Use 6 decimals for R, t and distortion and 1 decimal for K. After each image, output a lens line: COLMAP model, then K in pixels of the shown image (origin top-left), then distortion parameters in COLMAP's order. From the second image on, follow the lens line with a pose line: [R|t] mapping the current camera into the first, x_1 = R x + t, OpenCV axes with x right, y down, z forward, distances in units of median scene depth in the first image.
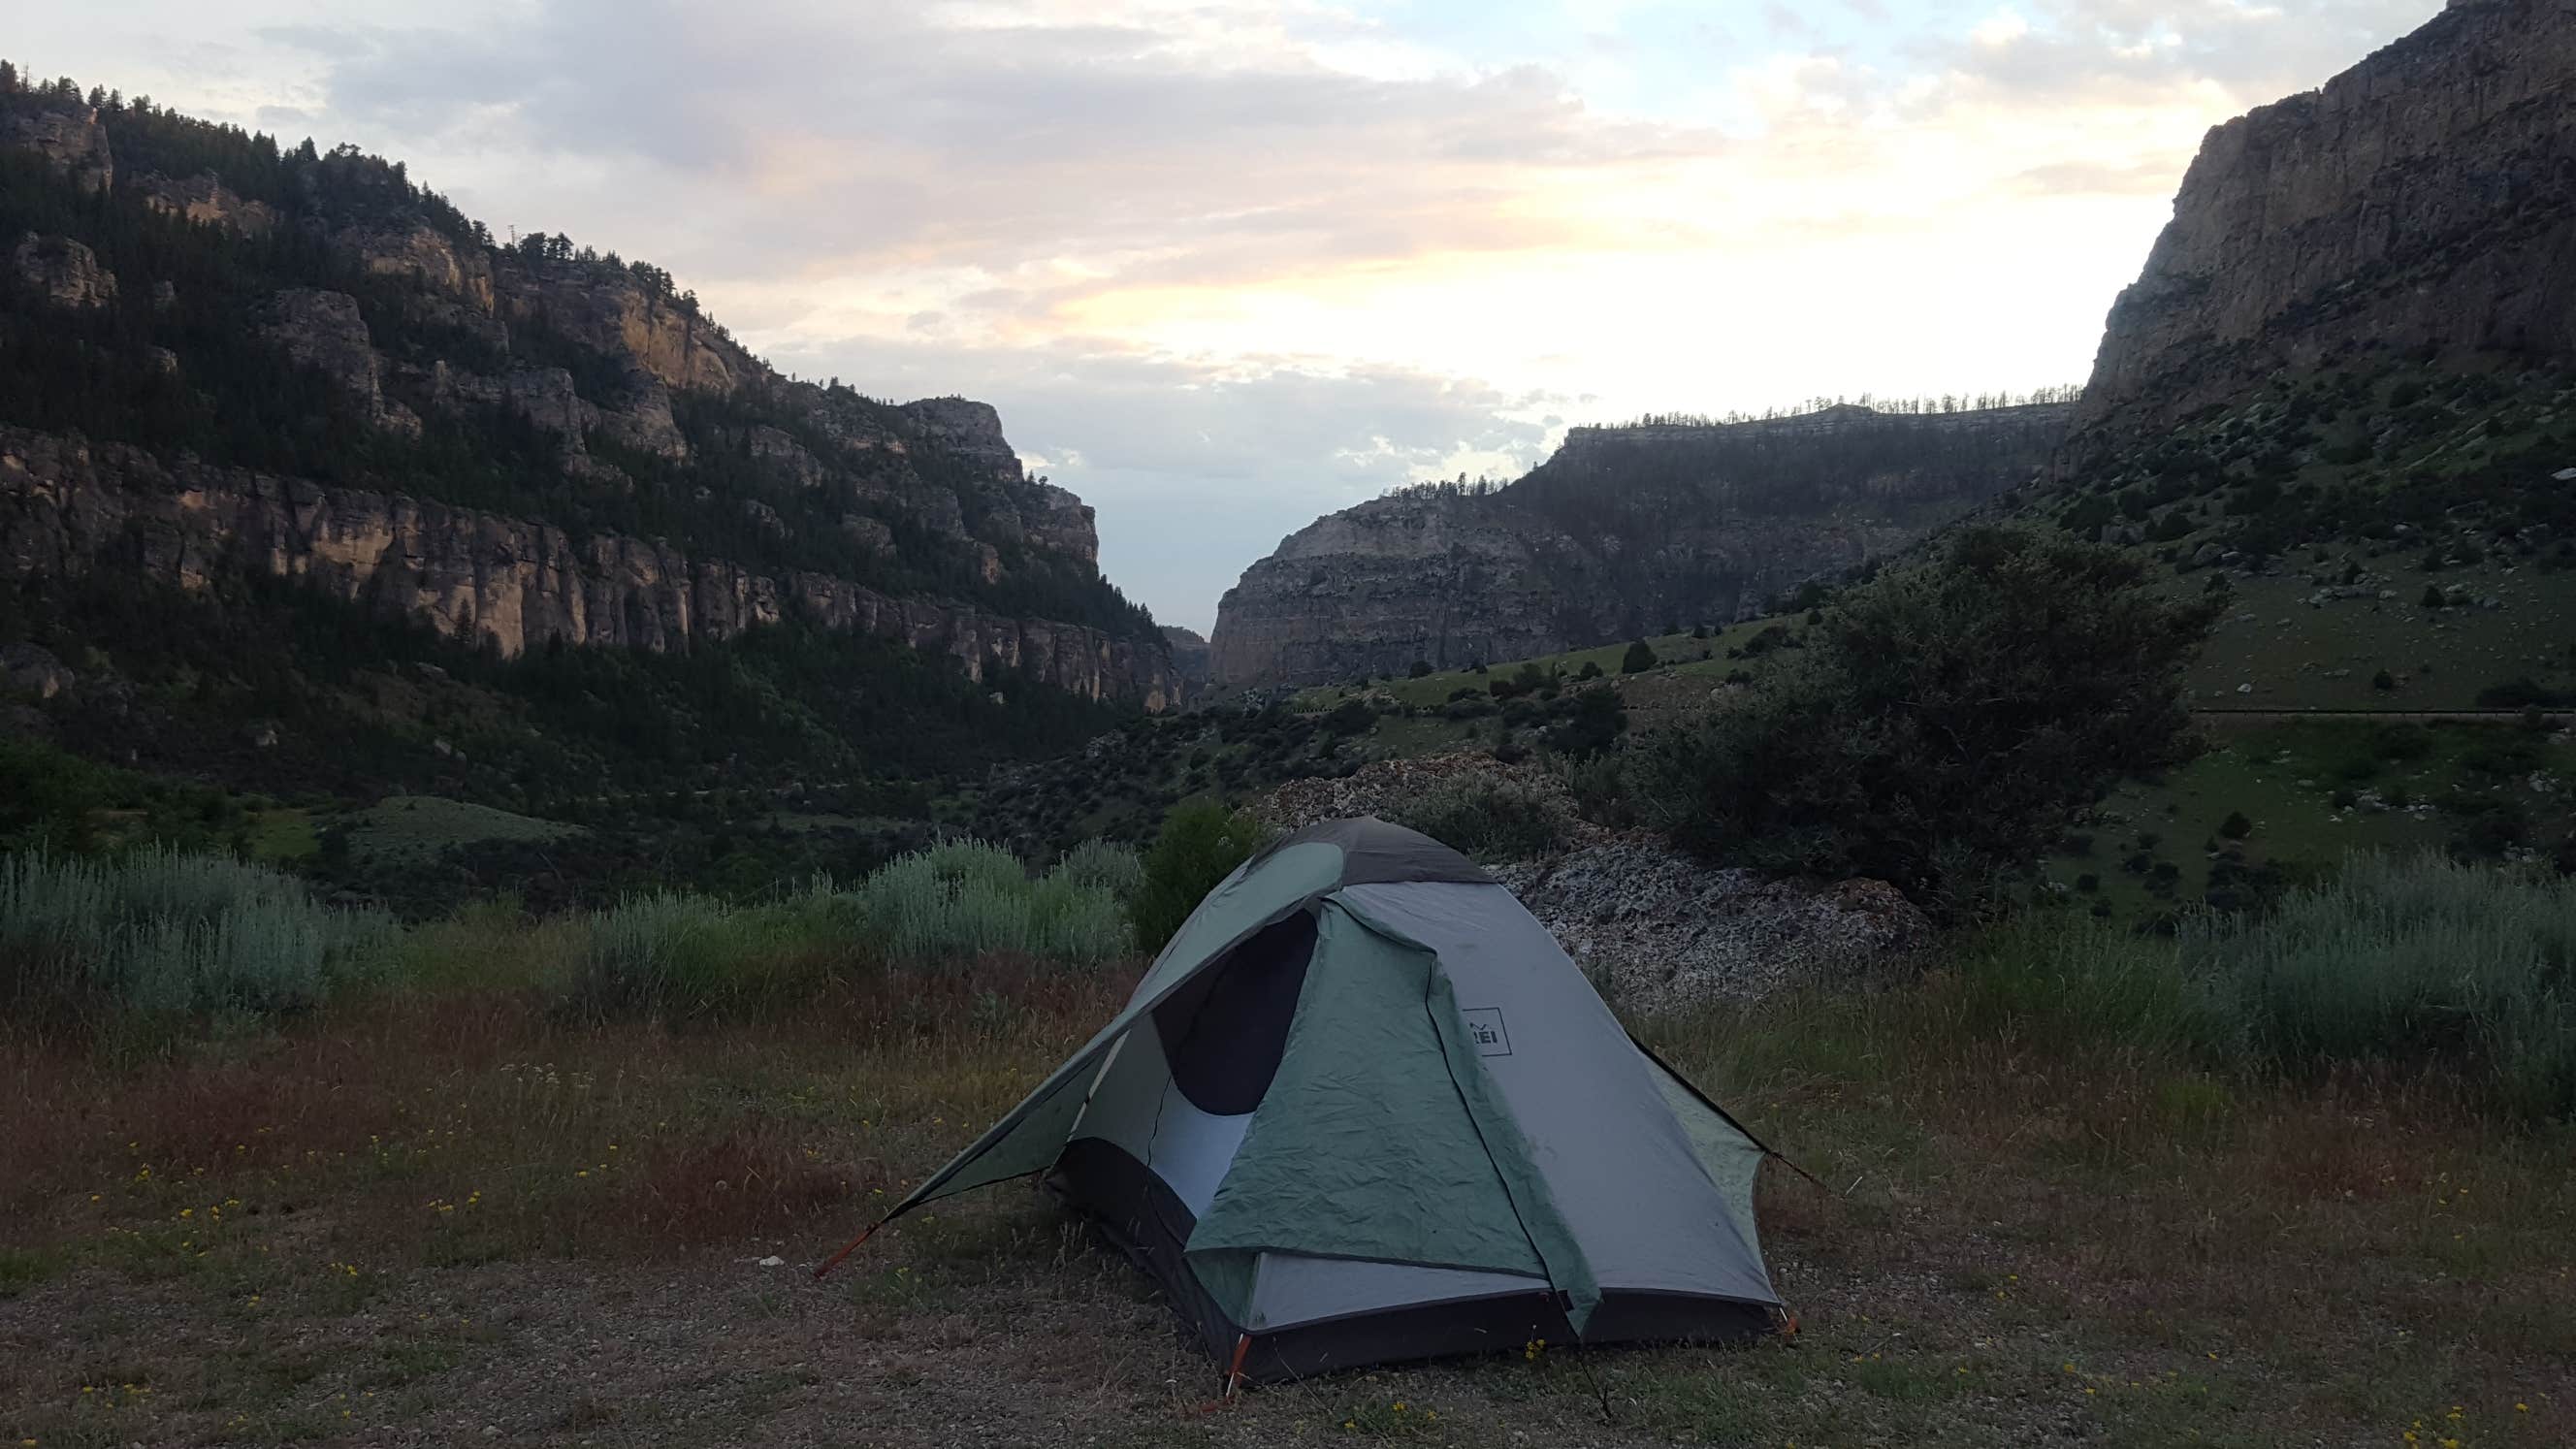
lens RADIAL K [[1978.5, 0, 1292.9], [0, 1978.5, 733.1], [0, 0, 1]] dist [0.118053, 0.001639]
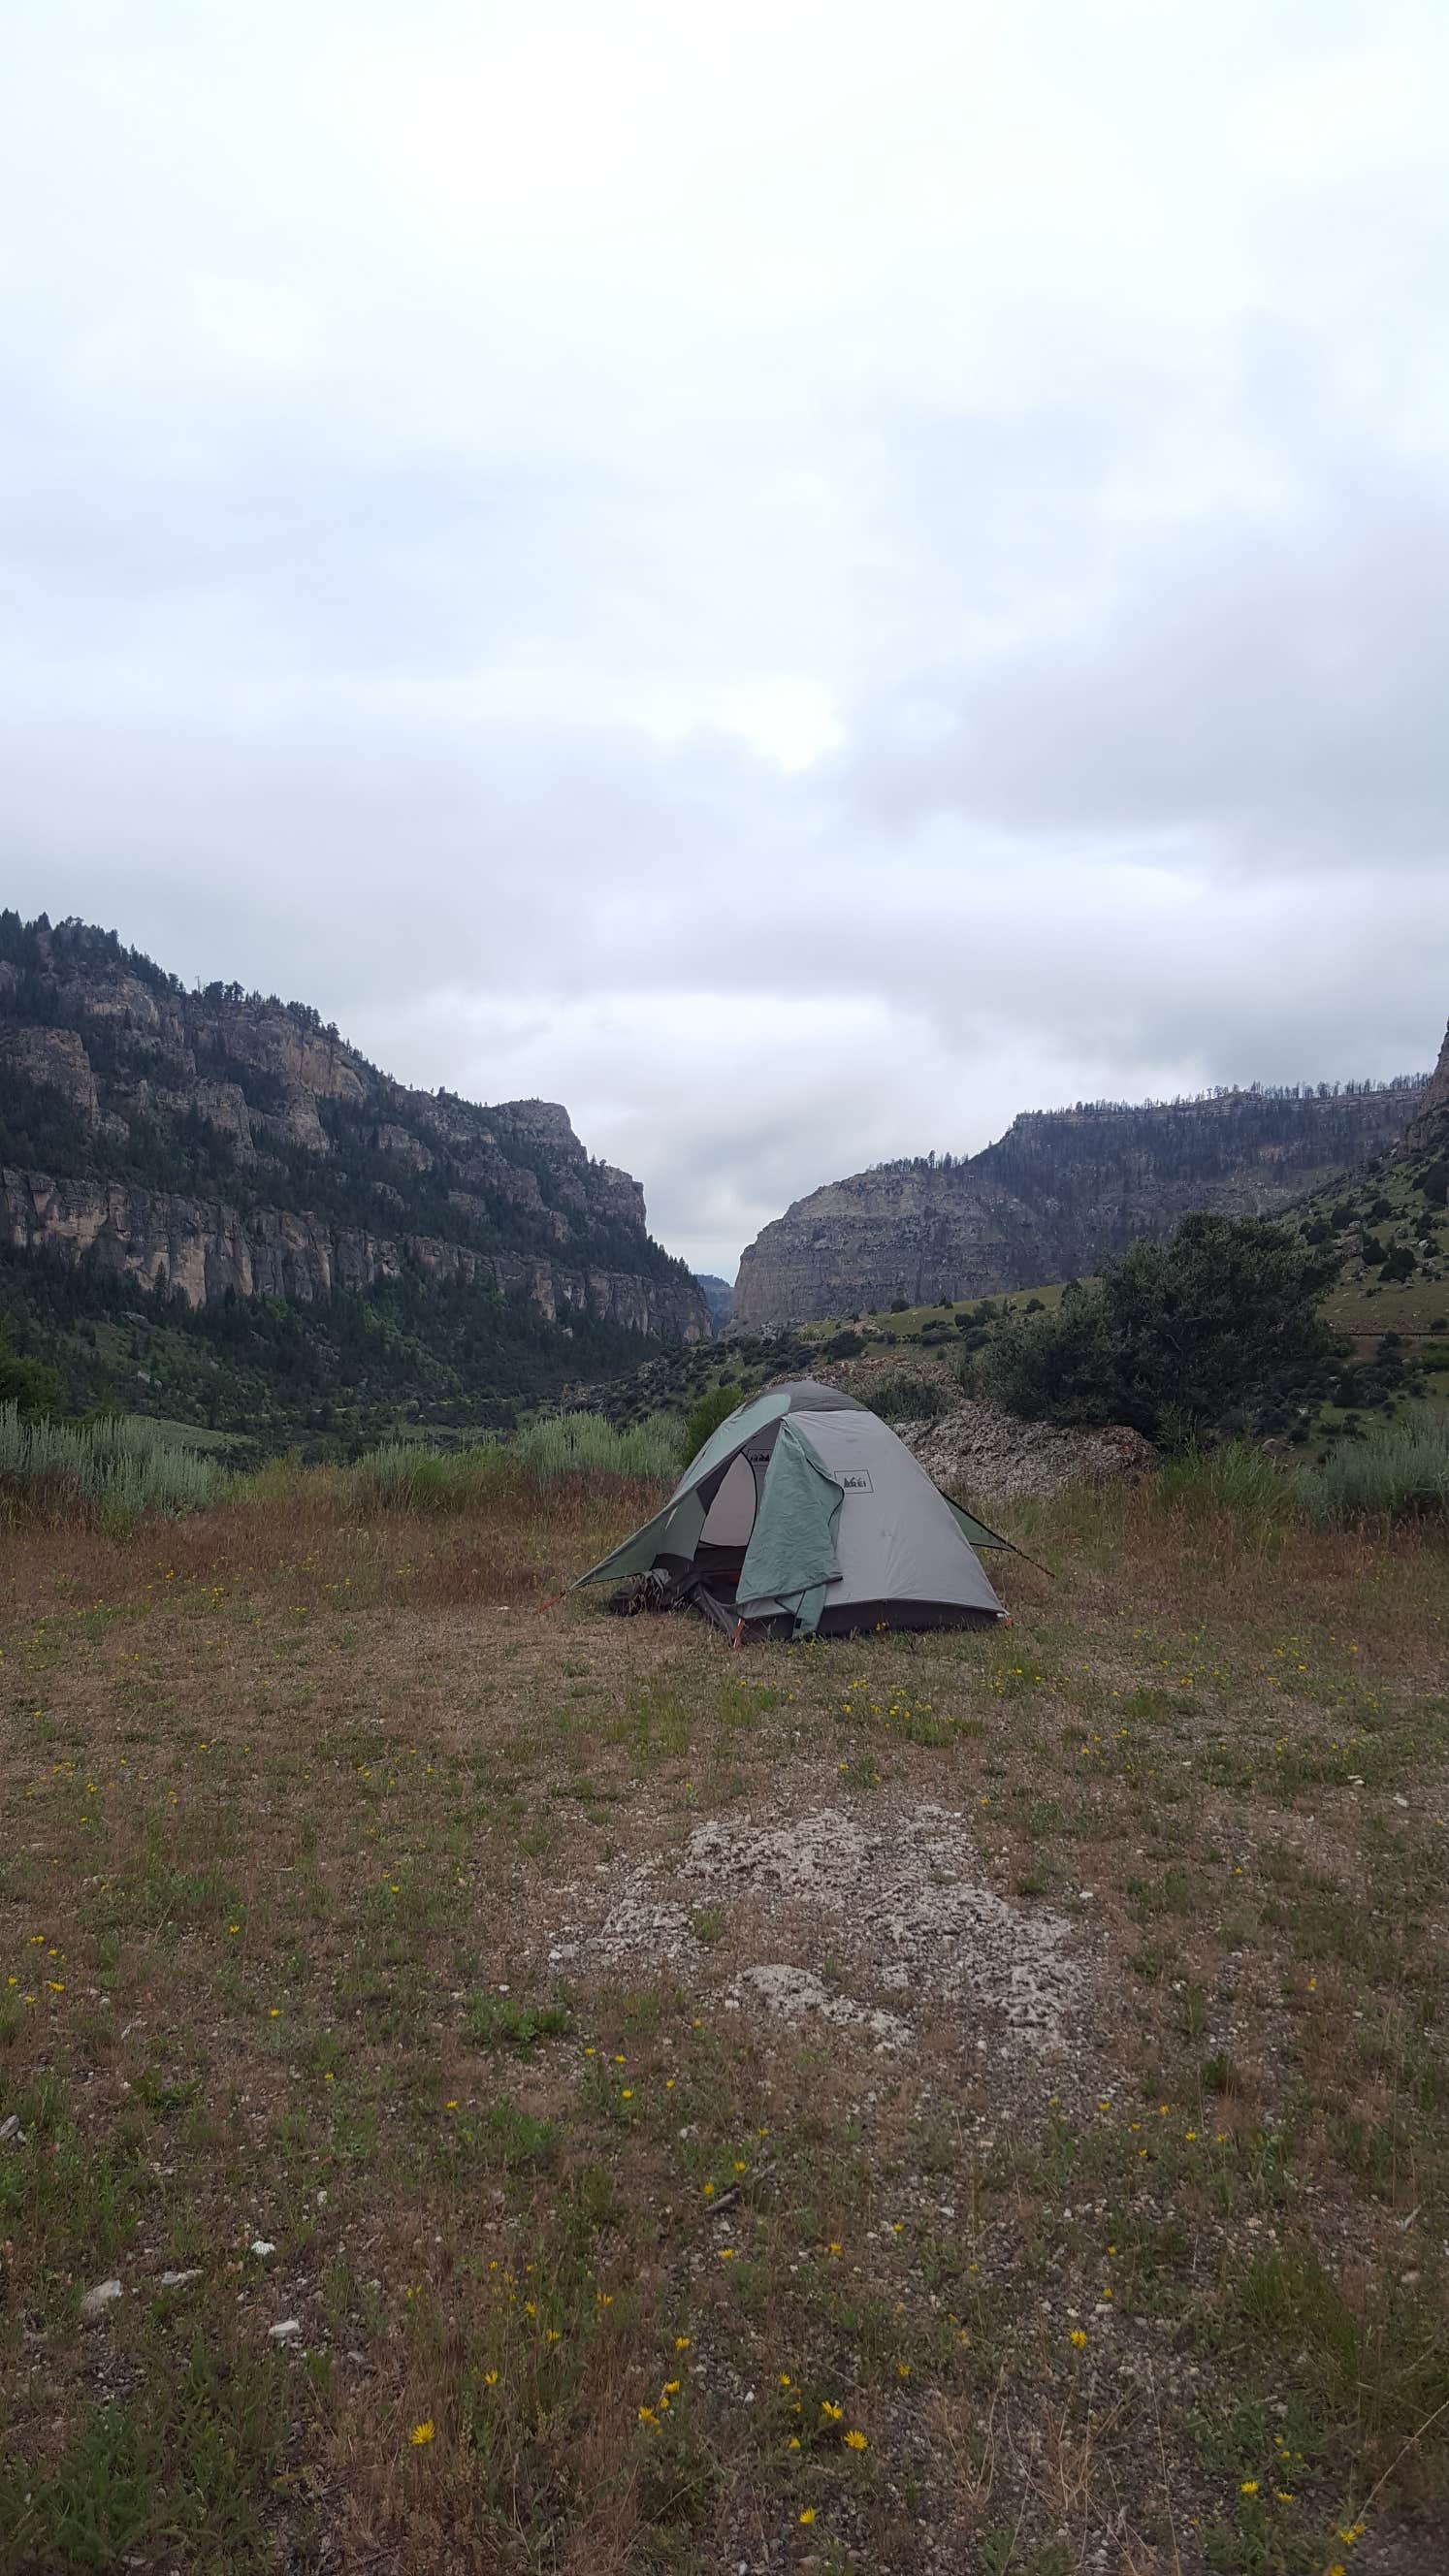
lens RADIAL K [[1978.5, 0, 718.5], [0, 1978.5, 1279.6], [0, 0, 1]] dist [0.118053, 0.001639]
pose [[0.998450, -0.013279, -0.054047, 0.016749], [0.010670, 0.998777, -0.048282, 0.010607], [0.054622, 0.047631, 0.997370, -0.264326]]
